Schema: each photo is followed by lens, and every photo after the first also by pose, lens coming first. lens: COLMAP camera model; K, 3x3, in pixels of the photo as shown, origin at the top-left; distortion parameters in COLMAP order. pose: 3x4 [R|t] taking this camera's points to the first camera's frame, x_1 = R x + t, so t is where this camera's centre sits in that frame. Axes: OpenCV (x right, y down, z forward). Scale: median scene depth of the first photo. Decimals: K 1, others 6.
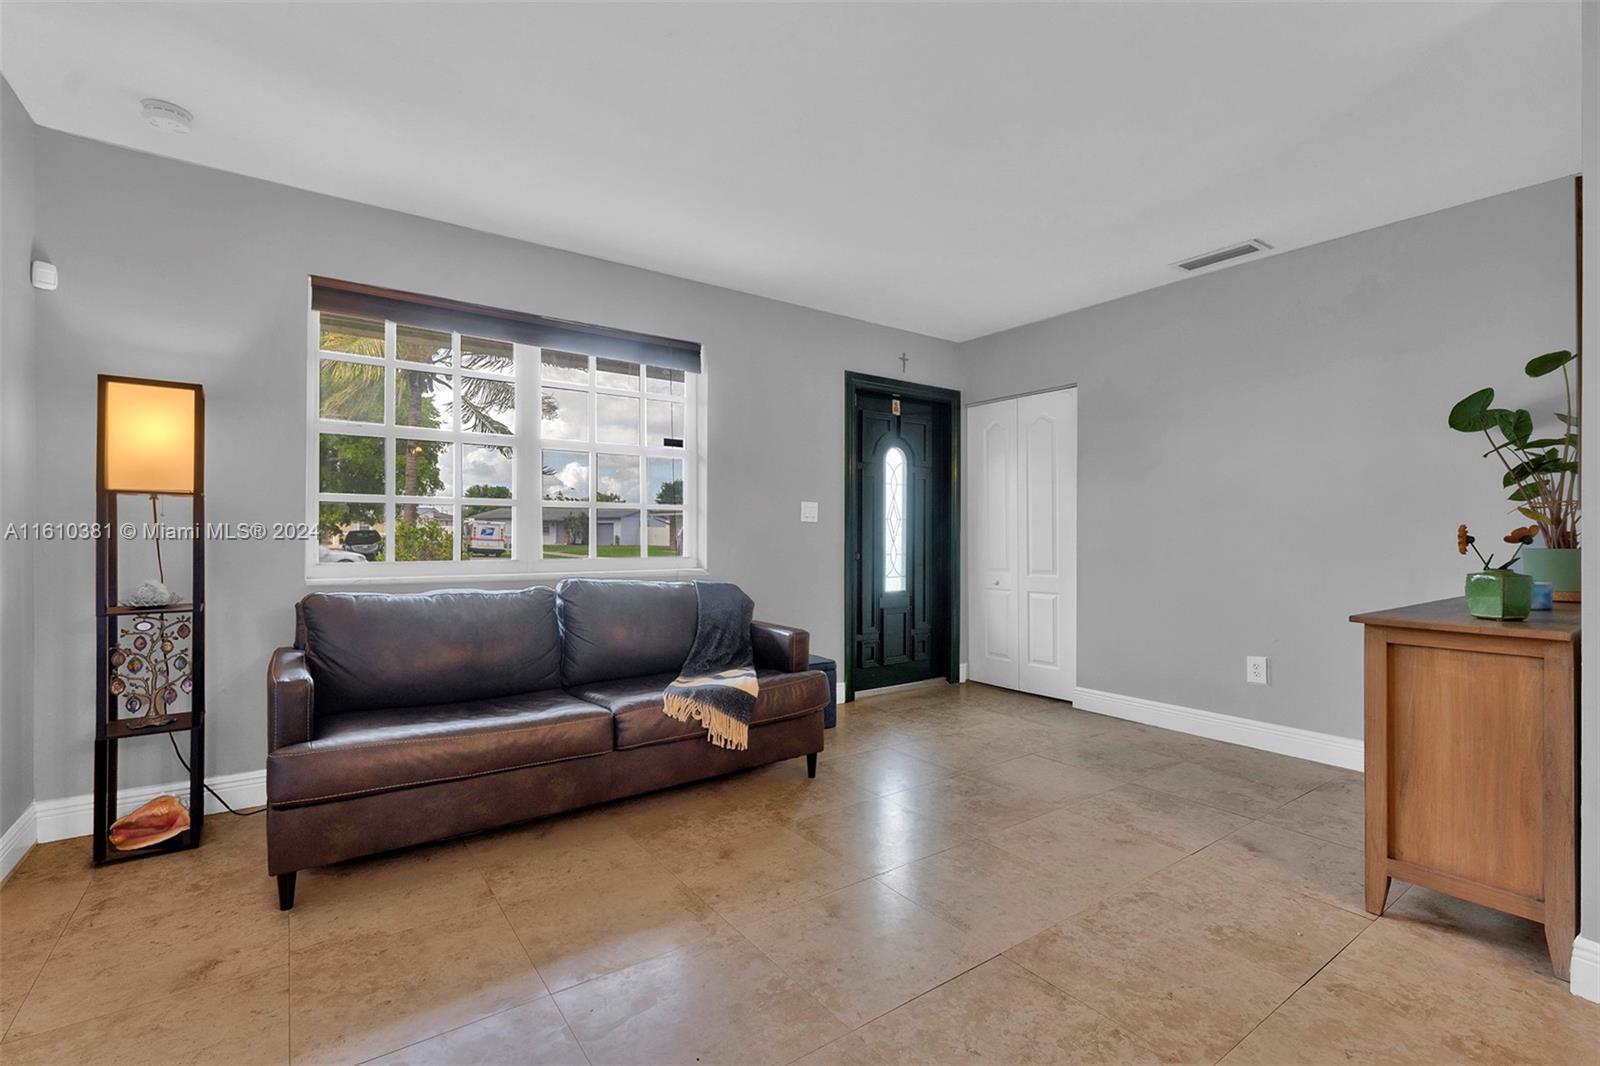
lens RADIAL K [[704.4, 0, 800.0], [0, 704.4, 533.0], [0, 0, 1]] dist [-0.002038, 0.000226]
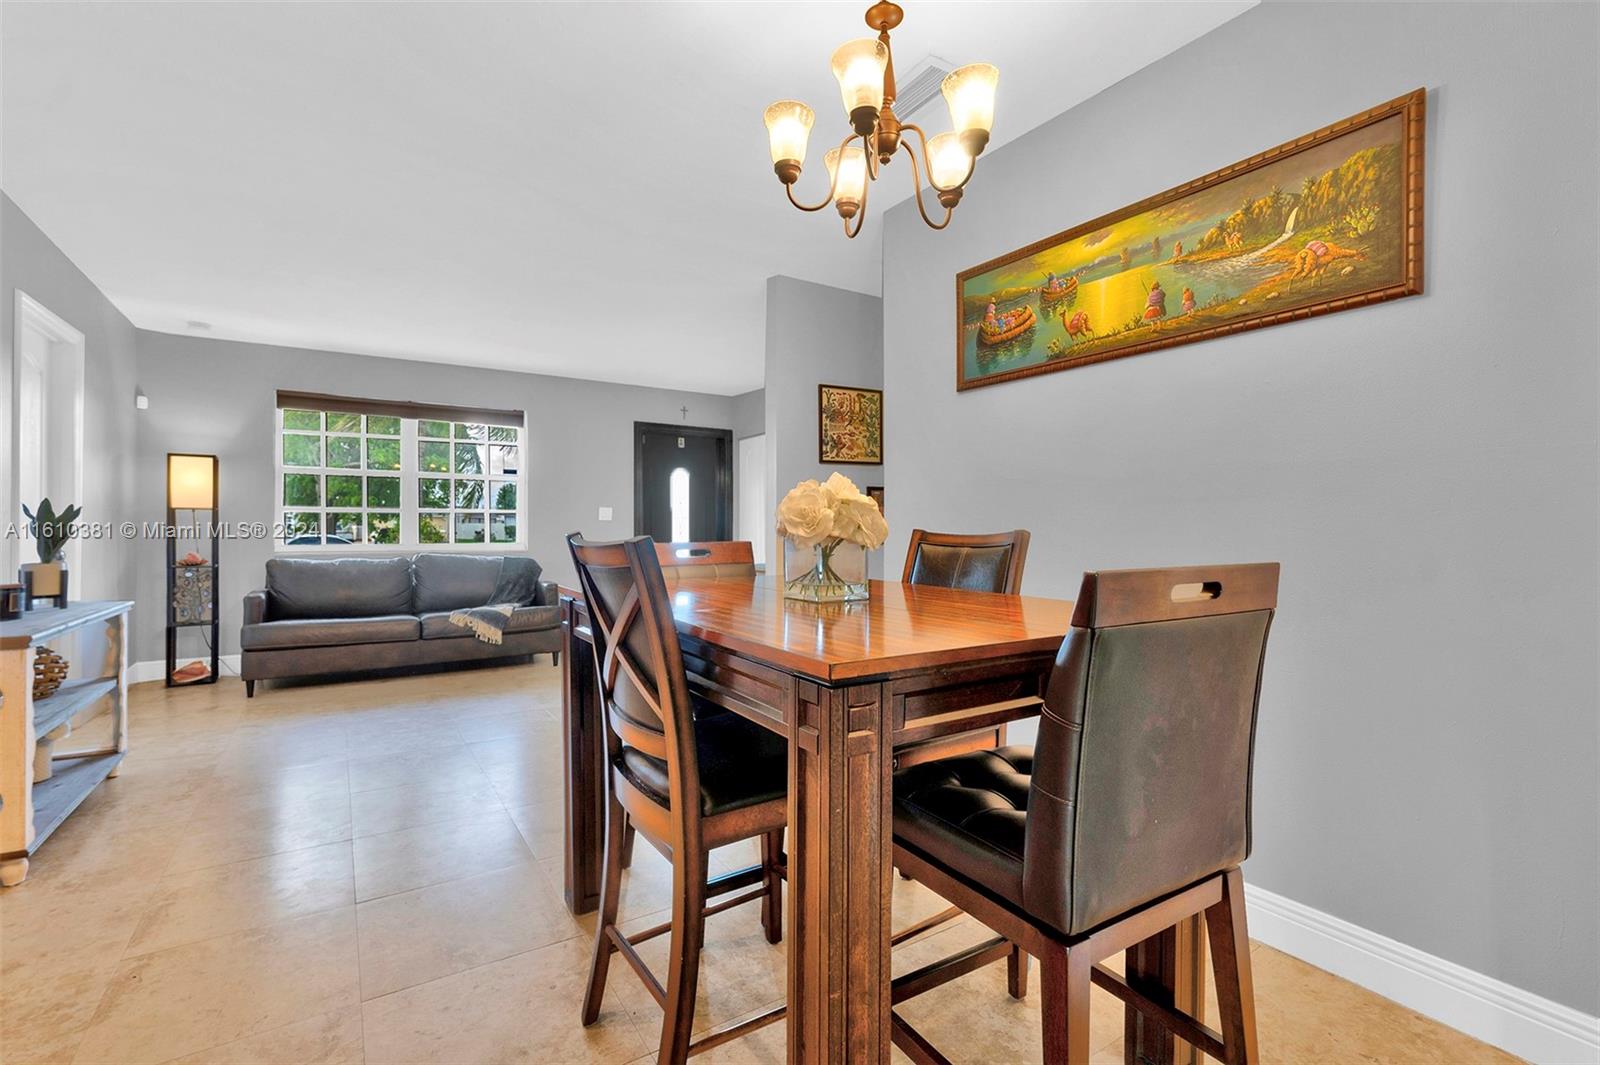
lens RADIAL K [[699.2, 0, 800.3], [0, 699.2, 527.3], [0, 0, 1]] dist [-0.001916, 0.000243]
pose [[0.998910, -0.003792, -0.046527, 0.890218], [0.003728, 0.999992, -0.001458, 0.005842], [0.046532, 0.001283, 0.998916, -0.896803]]
